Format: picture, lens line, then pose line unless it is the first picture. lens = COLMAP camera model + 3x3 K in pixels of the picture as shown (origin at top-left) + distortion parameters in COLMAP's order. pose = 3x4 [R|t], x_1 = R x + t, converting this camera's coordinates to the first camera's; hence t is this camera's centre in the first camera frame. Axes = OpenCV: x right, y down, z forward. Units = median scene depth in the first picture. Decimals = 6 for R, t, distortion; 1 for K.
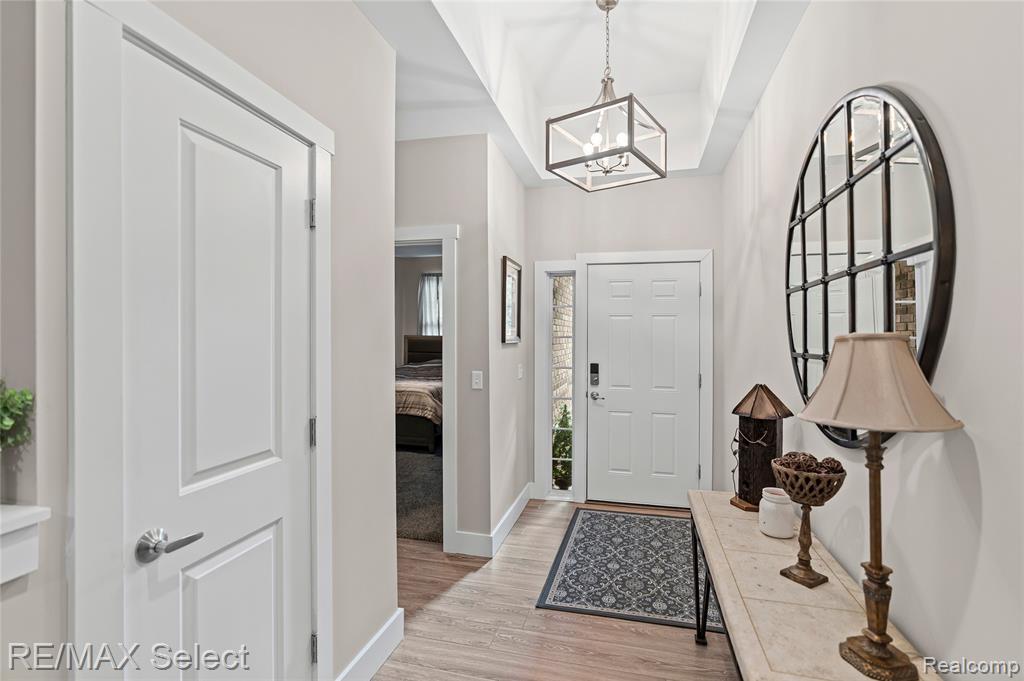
lens RADIAL K [[473.9, 0, 514.5], [0, 473.9, 338.1], [0, 0, 1]] dist [-0.012490, 0.005192]
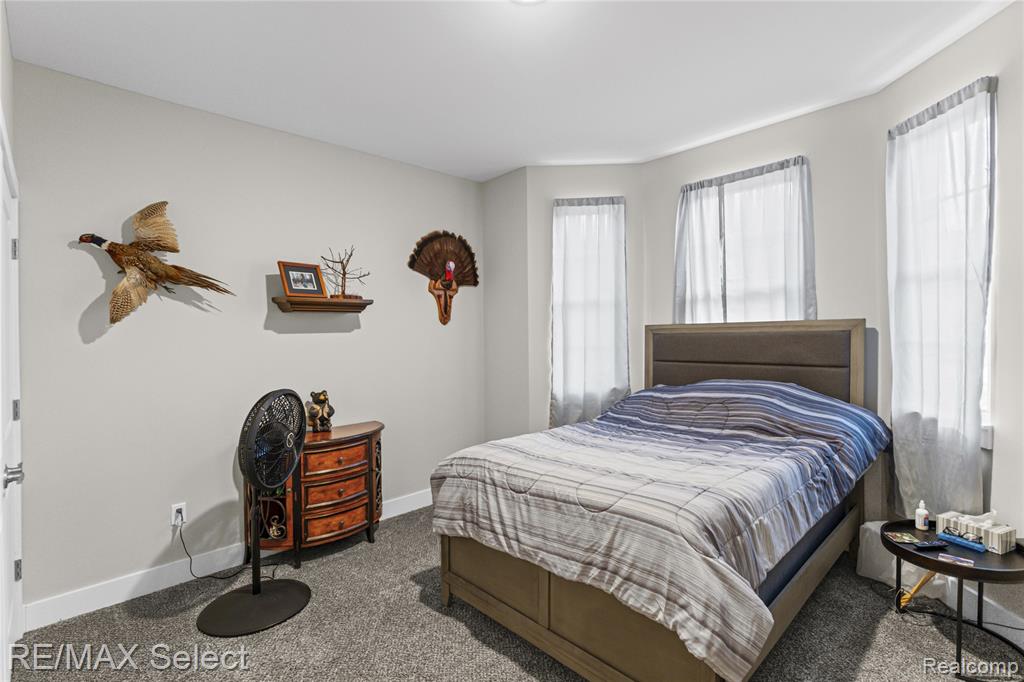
lens RADIAL K [[473.9, 0, 513.3], [0, 473.9, 339.2], [0, 0, 1]] dist [-0.012490, 0.005192]
pose [[0.846223, -0.003512, -0.532818, -0.093369], [0.011070, 0.999878, 0.010991, 0.002845], [0.532715, -0.015199, 0.846158, 0.534309]]
